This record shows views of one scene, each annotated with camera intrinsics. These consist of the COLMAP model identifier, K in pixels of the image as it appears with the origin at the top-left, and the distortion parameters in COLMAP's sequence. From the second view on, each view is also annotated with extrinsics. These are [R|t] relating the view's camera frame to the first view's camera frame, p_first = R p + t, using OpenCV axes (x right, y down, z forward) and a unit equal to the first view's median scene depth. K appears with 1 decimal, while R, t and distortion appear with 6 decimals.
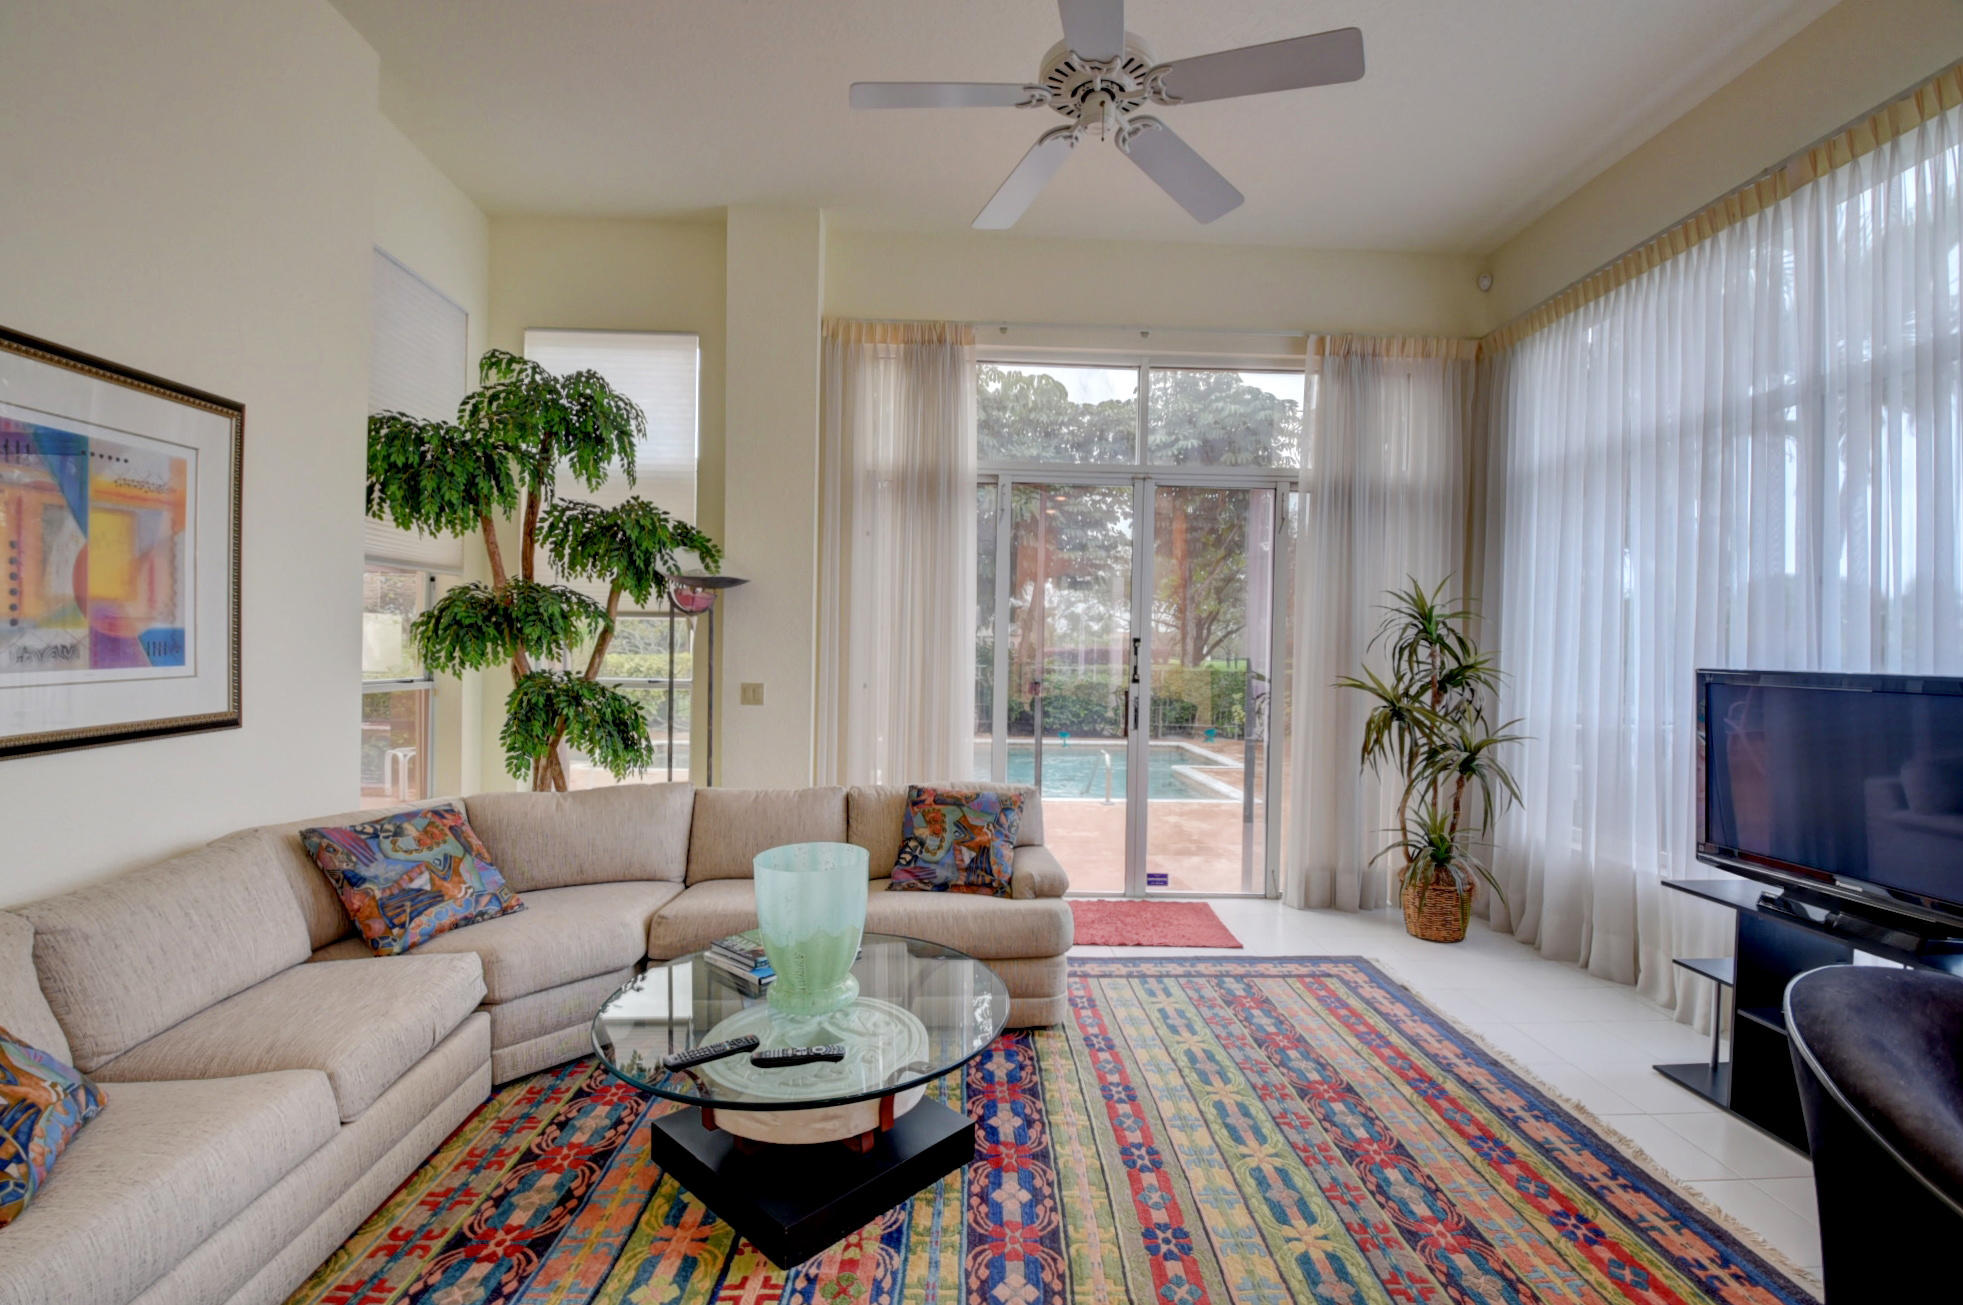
lens RADIAL K [[867.5, 0, 968.7], [0, 867.5, 651.5], [0, 0, 1]] dist [0.021954, -0.035951]
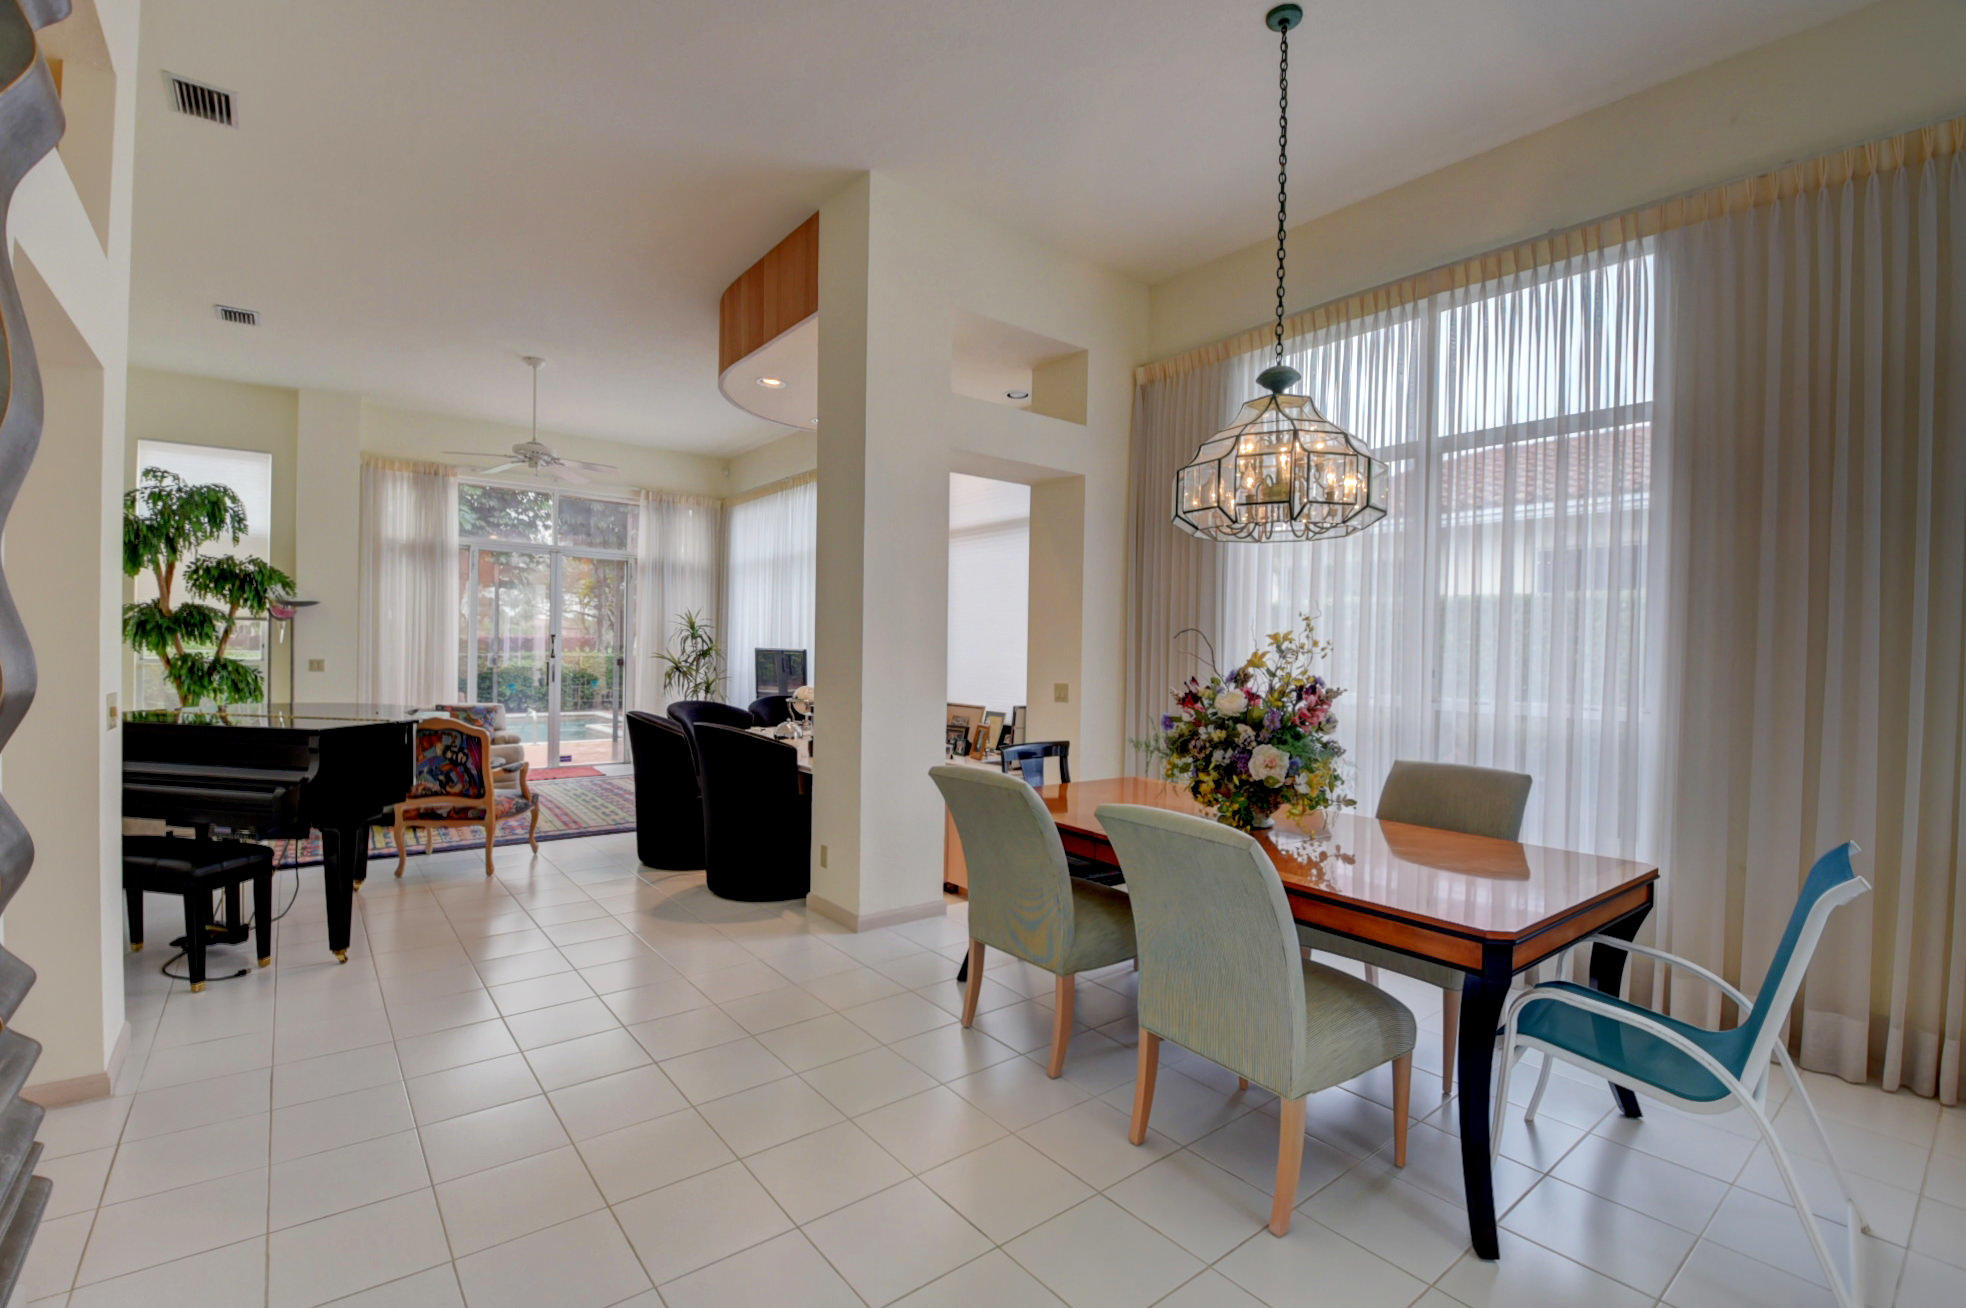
lens RADIAL K [[871.6, 0, 977.2], [0, 871.6, 659.4], [0, 0, 1]] dist [0.007899, -0.026310]
pose [[0.804008, -0.011249, 0.594512, -0.270906], [-0.001596, 0.999777, 0.021075, -0.003448], [-0.594616, -0.017893, 0.803810, -1.507189]]
